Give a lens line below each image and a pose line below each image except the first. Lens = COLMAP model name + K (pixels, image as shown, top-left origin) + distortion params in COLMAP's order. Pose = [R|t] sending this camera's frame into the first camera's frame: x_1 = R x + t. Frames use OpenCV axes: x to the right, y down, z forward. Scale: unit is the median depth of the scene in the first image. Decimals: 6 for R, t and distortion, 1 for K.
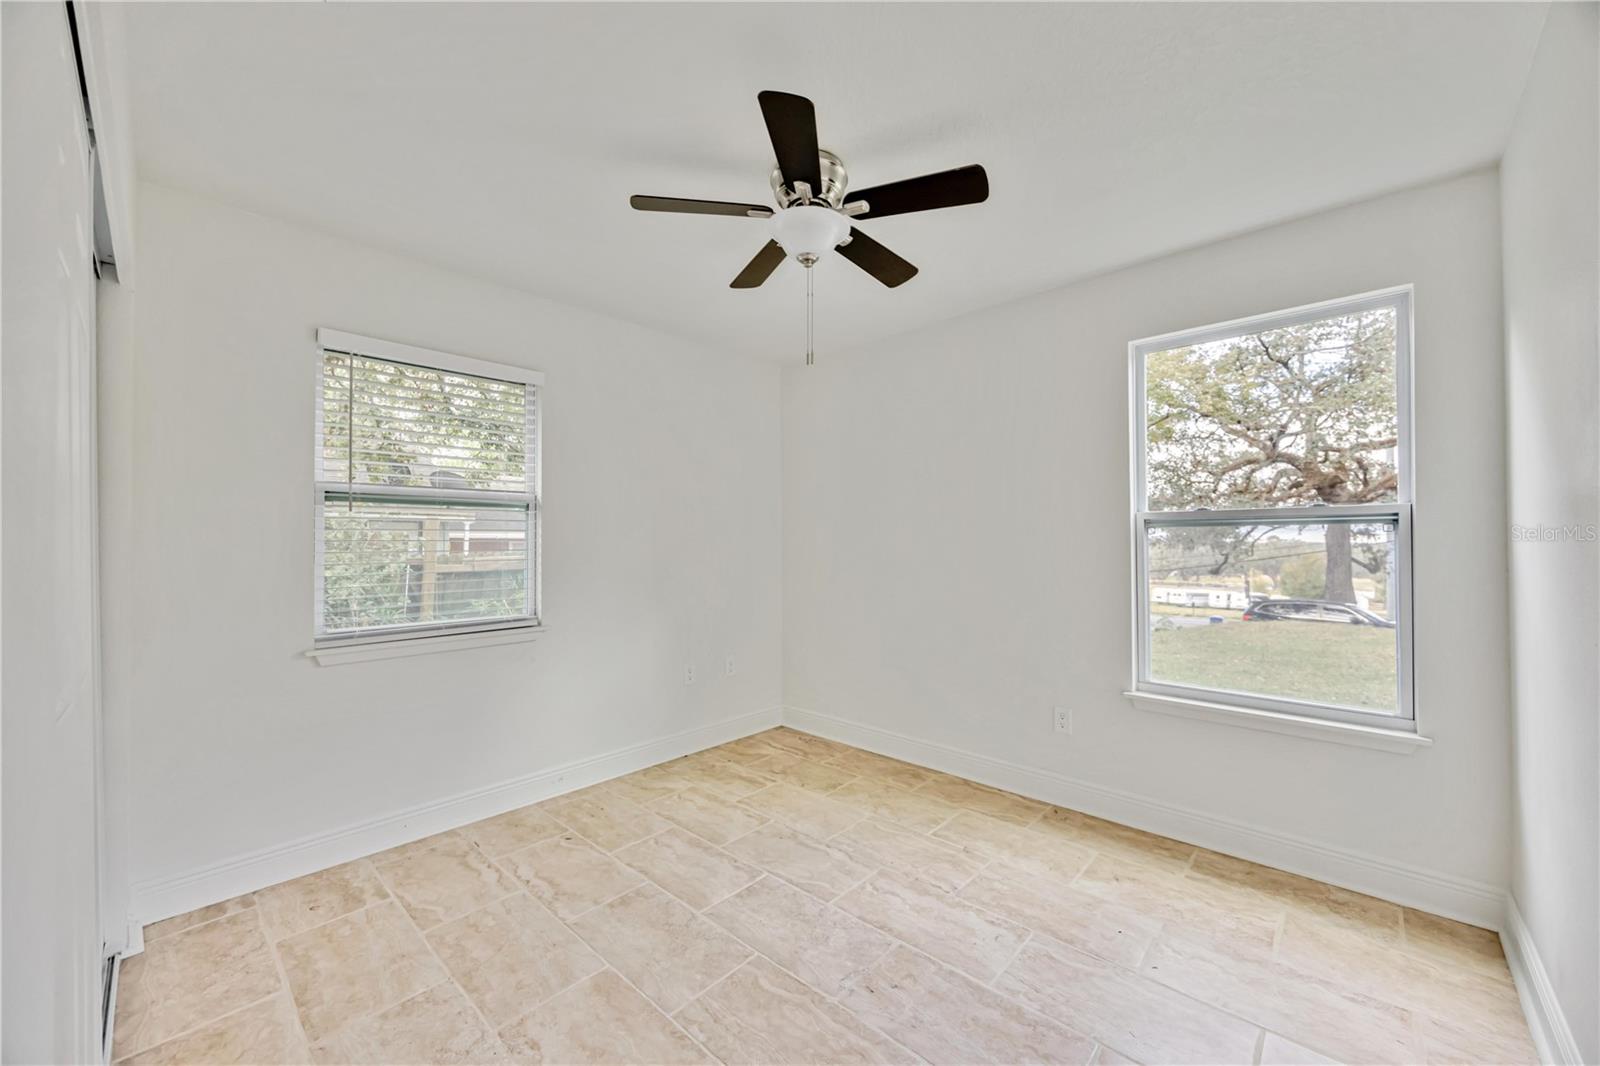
lens RADIAL K [[611.8, 0, 790.3], [0, 611.8, 530.5], [0, 0, 1]] dist [0.001415, 0.000237]
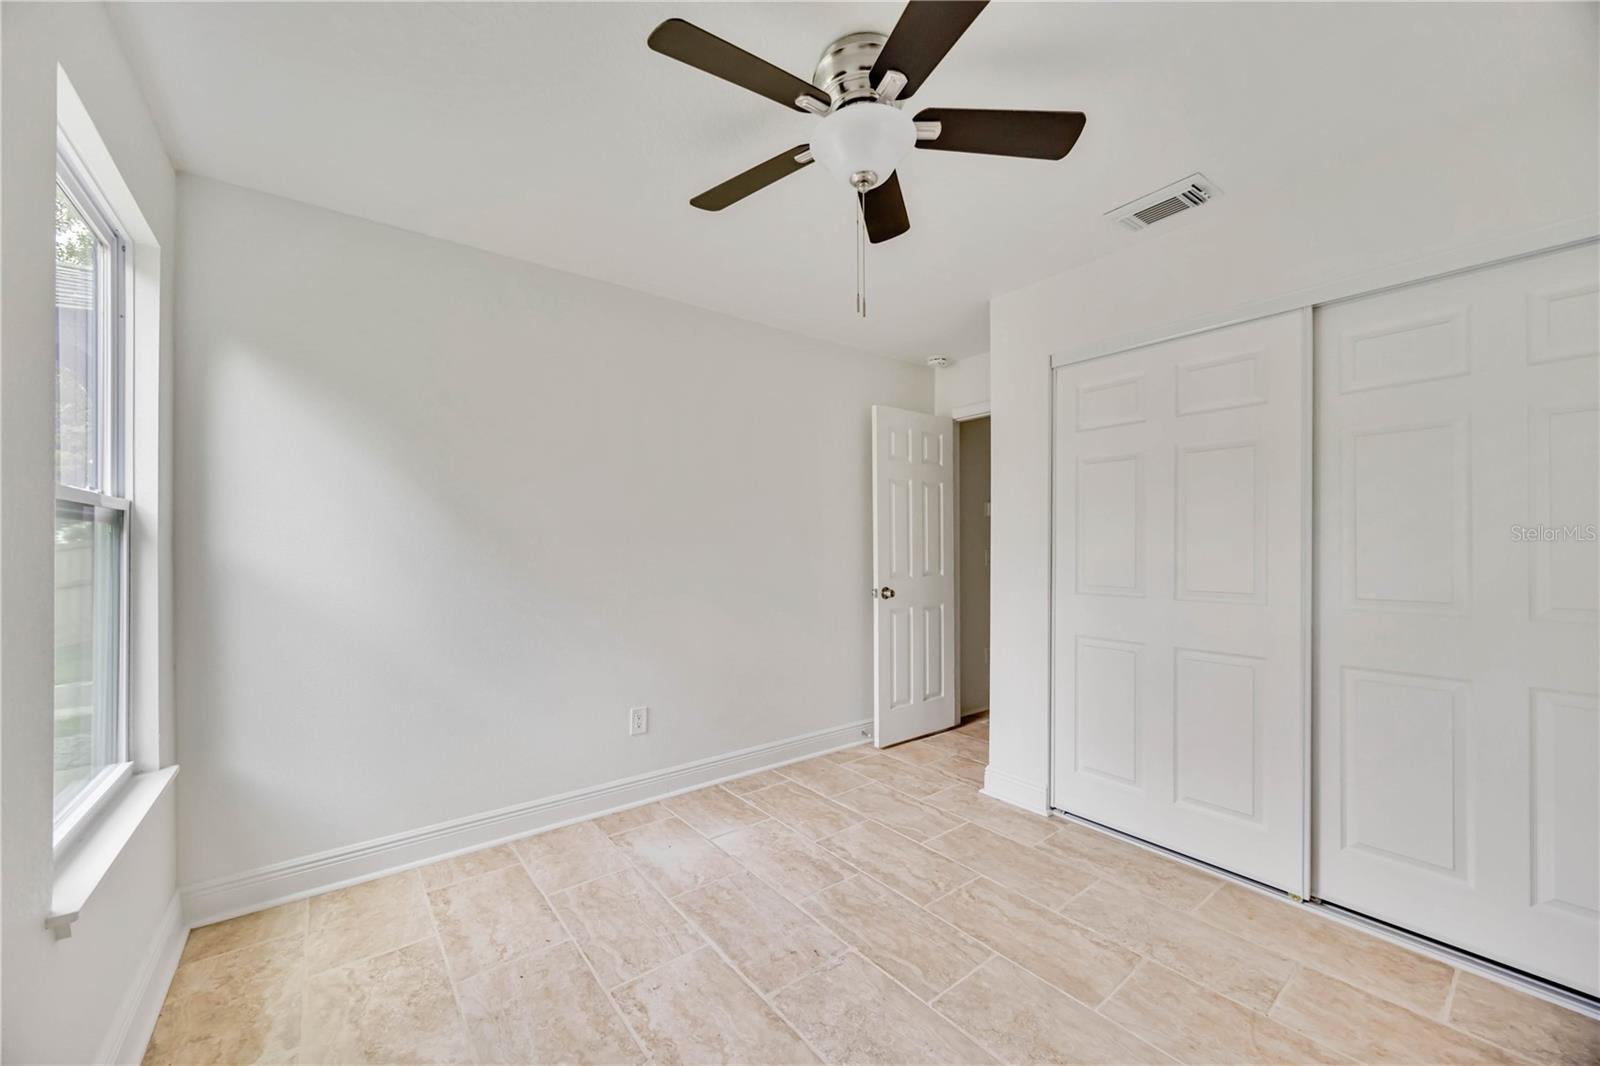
lens RADIAL K [[611.8, 0, 812.6], [0, 611.8, 542.0], [0, 0, 1]] dist [0.001415, 0.000237]
pose [[-0.992186, 0.007702, 0.124531, -0.002978], [0.005085, 0.999760, -0.021317, 0.037252], [-0.124665, -0.020517, -0.991987, 1.788549]]
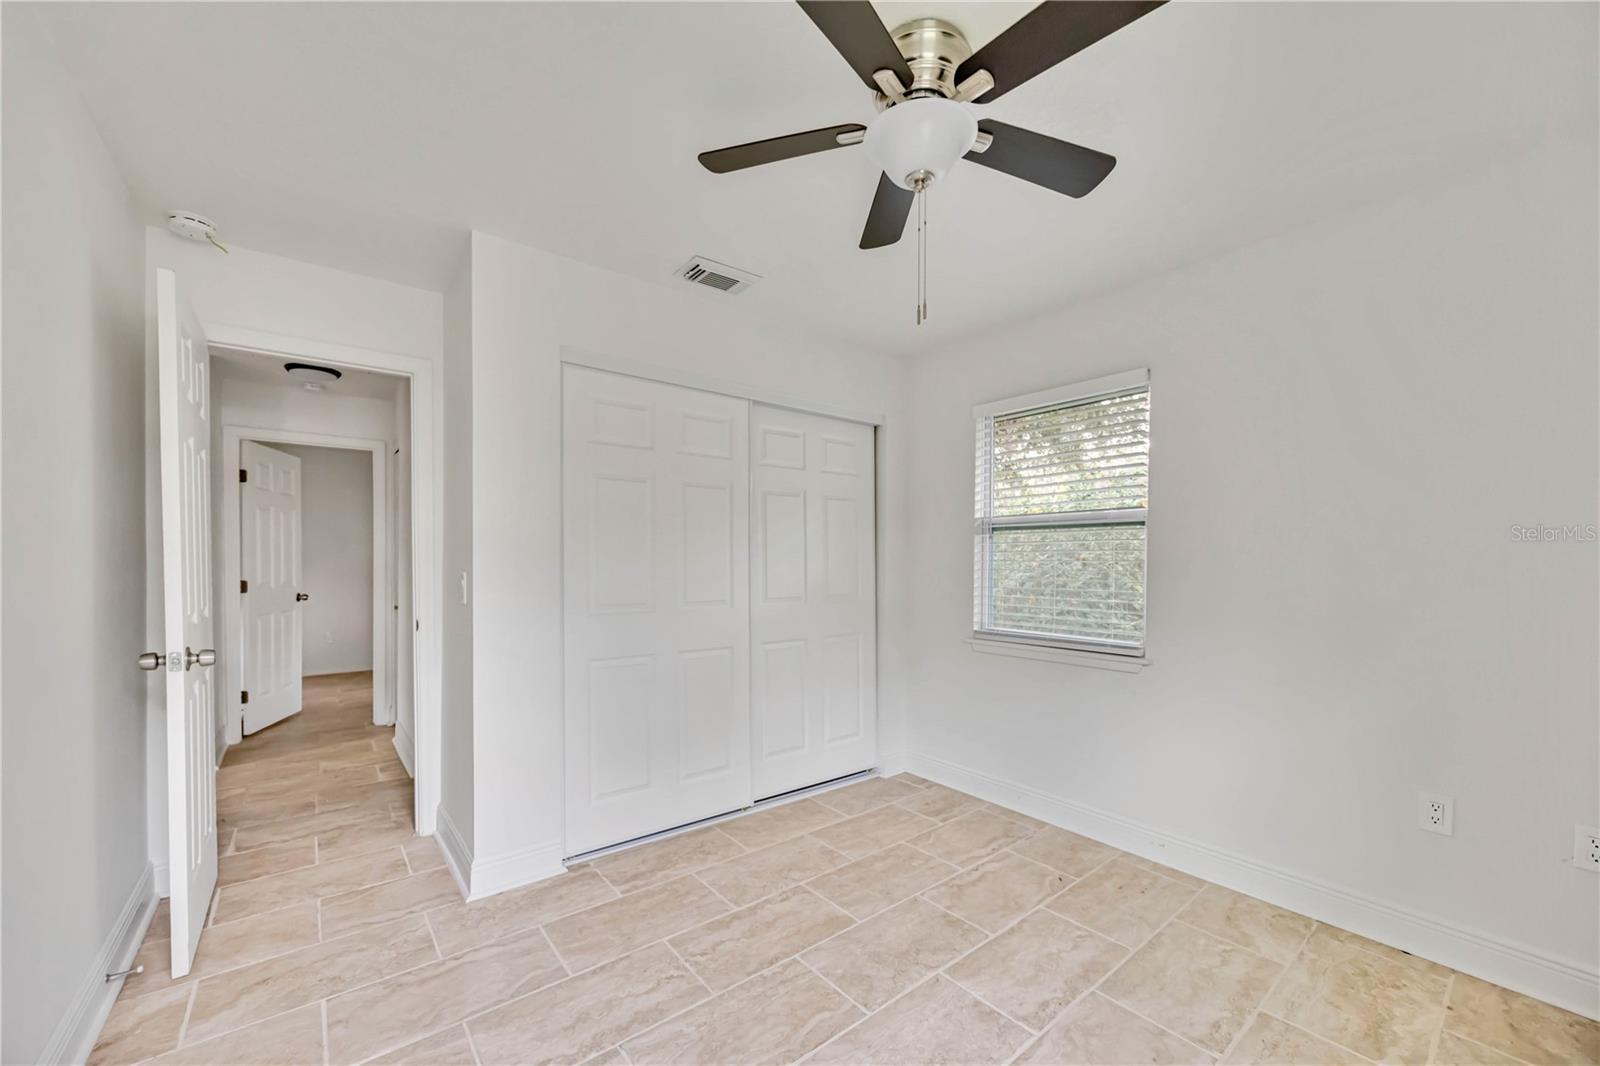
lens RADIAL K [[611.8, 0, 797.0], [0, 611.8, 567.8], [0, 0, 1]] dist [0.001415, 0.000237]
pose [[-0.136835, 0.013084, -0.990507, 0.796176], [0.012212, 0.999859, 0.011520, 0.016136], [0.990519, -0.010519, -0.136975, 0.956910]]
